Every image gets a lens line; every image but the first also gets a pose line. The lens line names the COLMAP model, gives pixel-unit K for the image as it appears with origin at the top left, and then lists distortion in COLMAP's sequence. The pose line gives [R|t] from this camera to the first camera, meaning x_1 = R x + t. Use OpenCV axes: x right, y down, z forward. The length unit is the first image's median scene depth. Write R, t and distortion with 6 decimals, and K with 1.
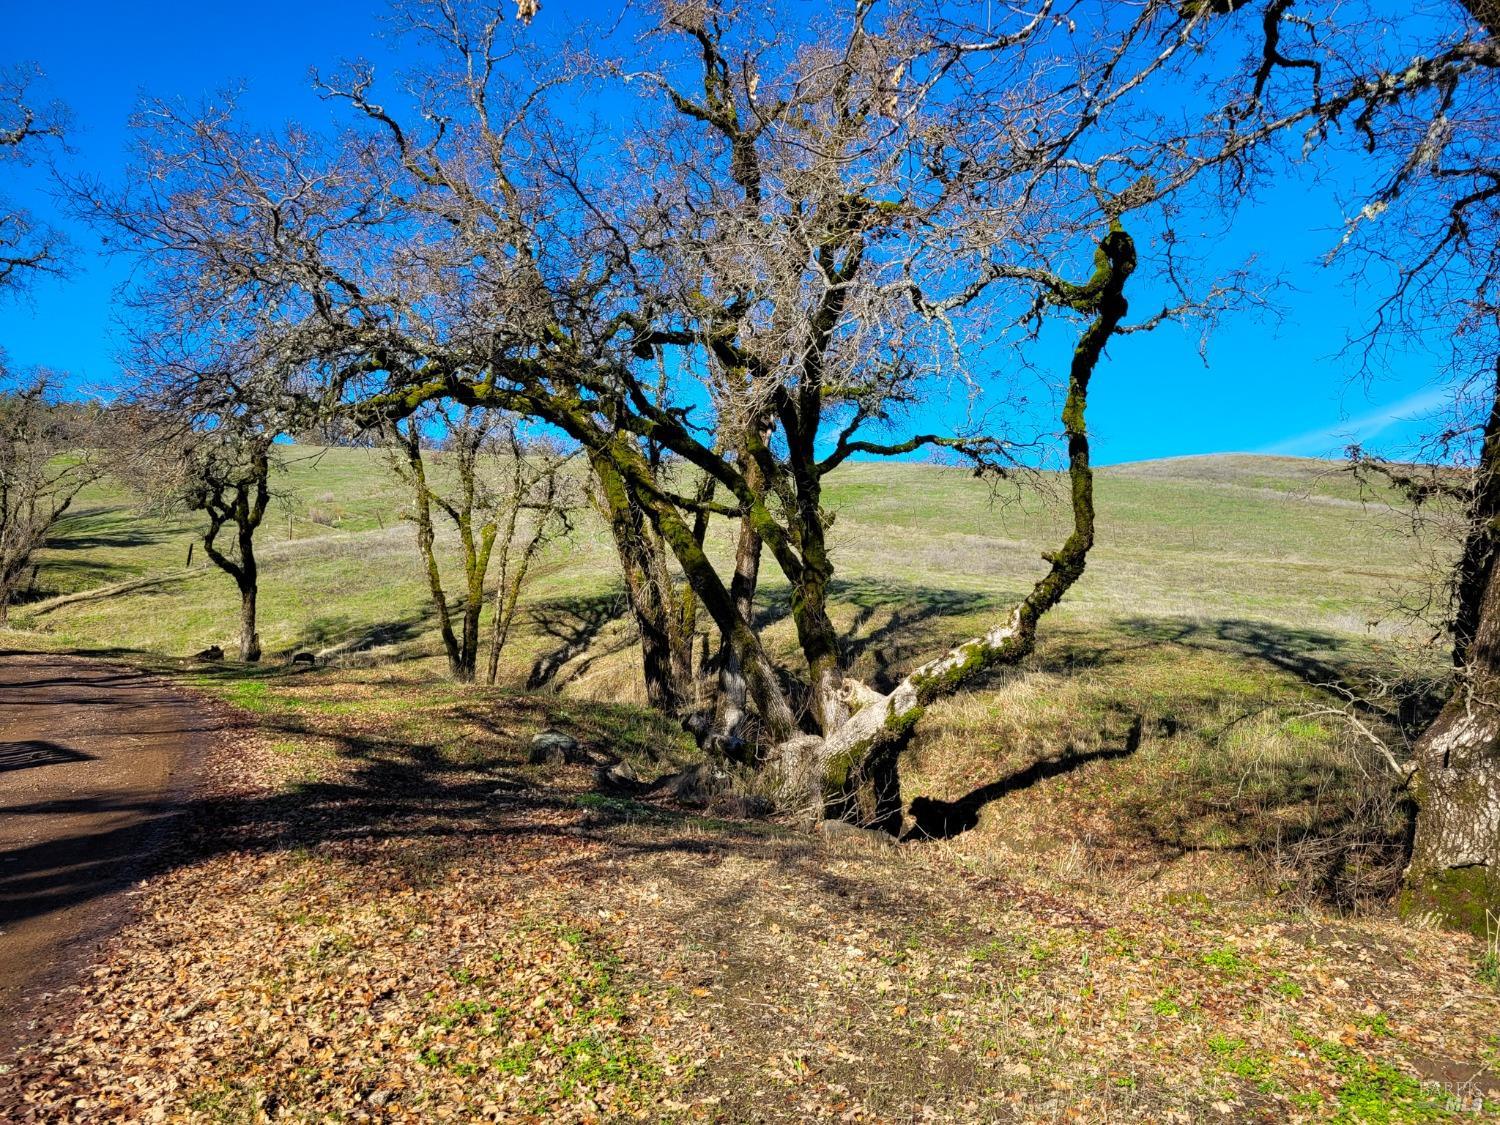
lens RADIAL K [[1087.9, 0, 750.0], [0, 1087.9, 562.5], [0, 0, 1]] dist [0.025331, -0.006103]
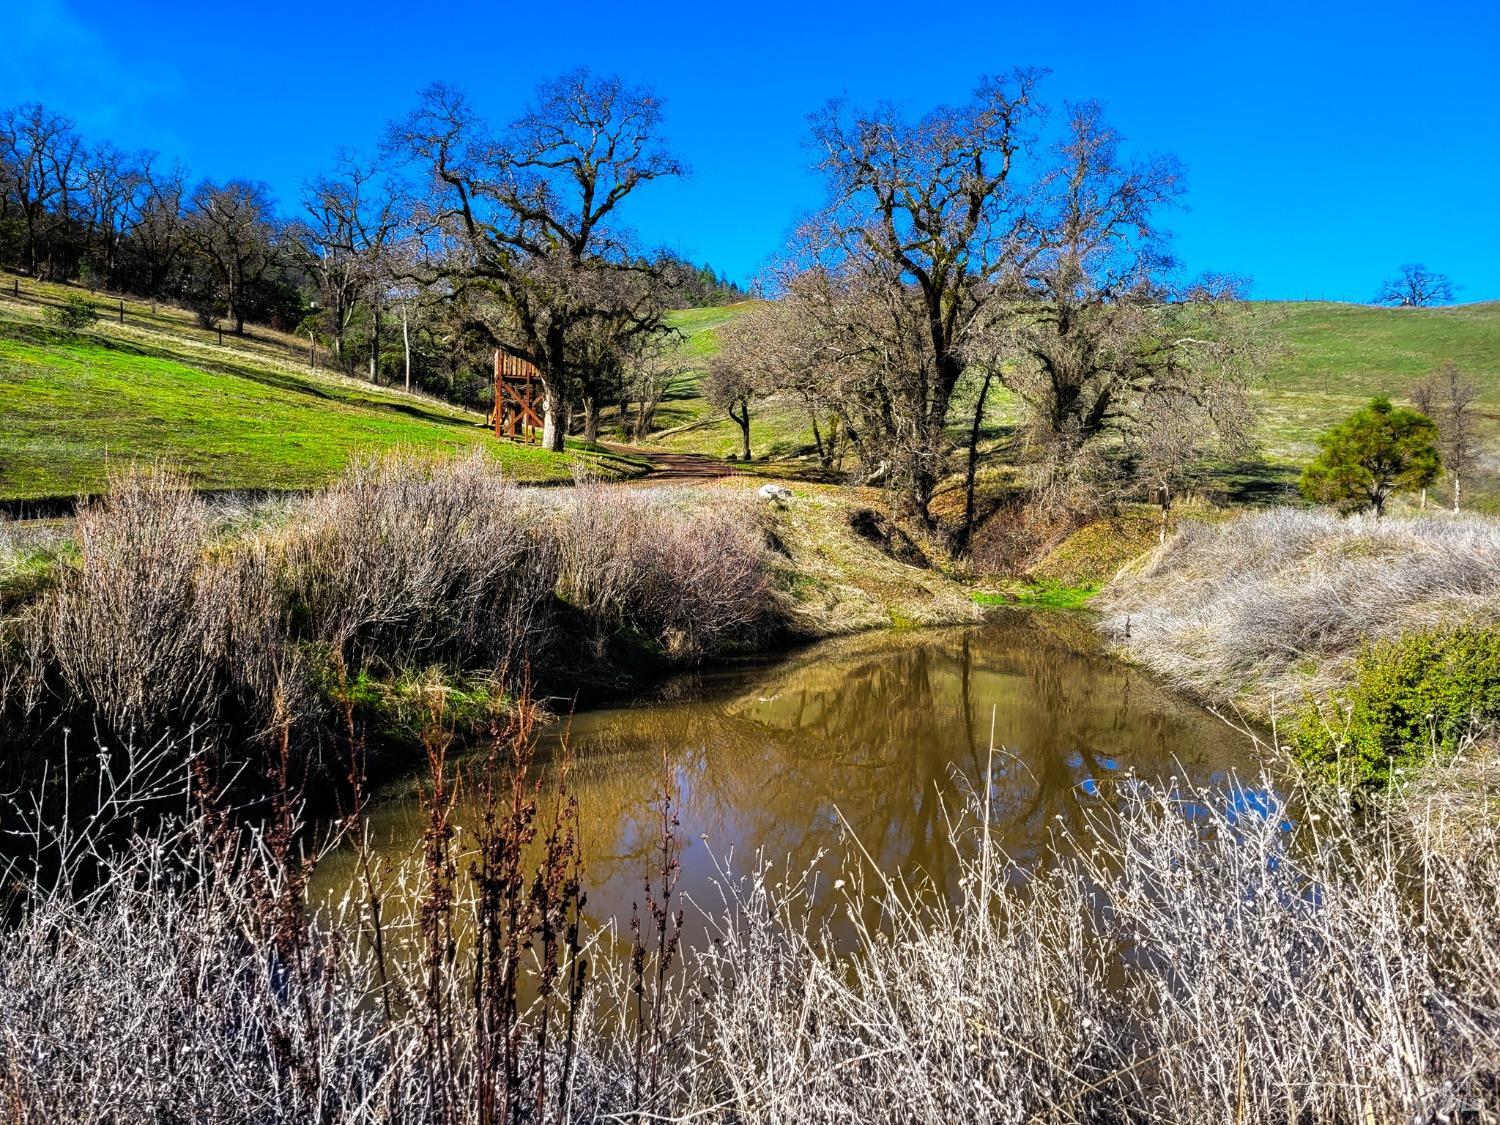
lens RADIAL K [[1123.6, 0, 750.0], [0, 1123.6, 562.5], [0, 0, 1]] dist [-0.010422, -0.004772]
pose [[0.906951, 0.060126, -0.416923, 0.495677], [0.007110, 0.987435, 0.157867, -0.065802], [0.421176, -0.146142, 0.895128, -1.035380]]
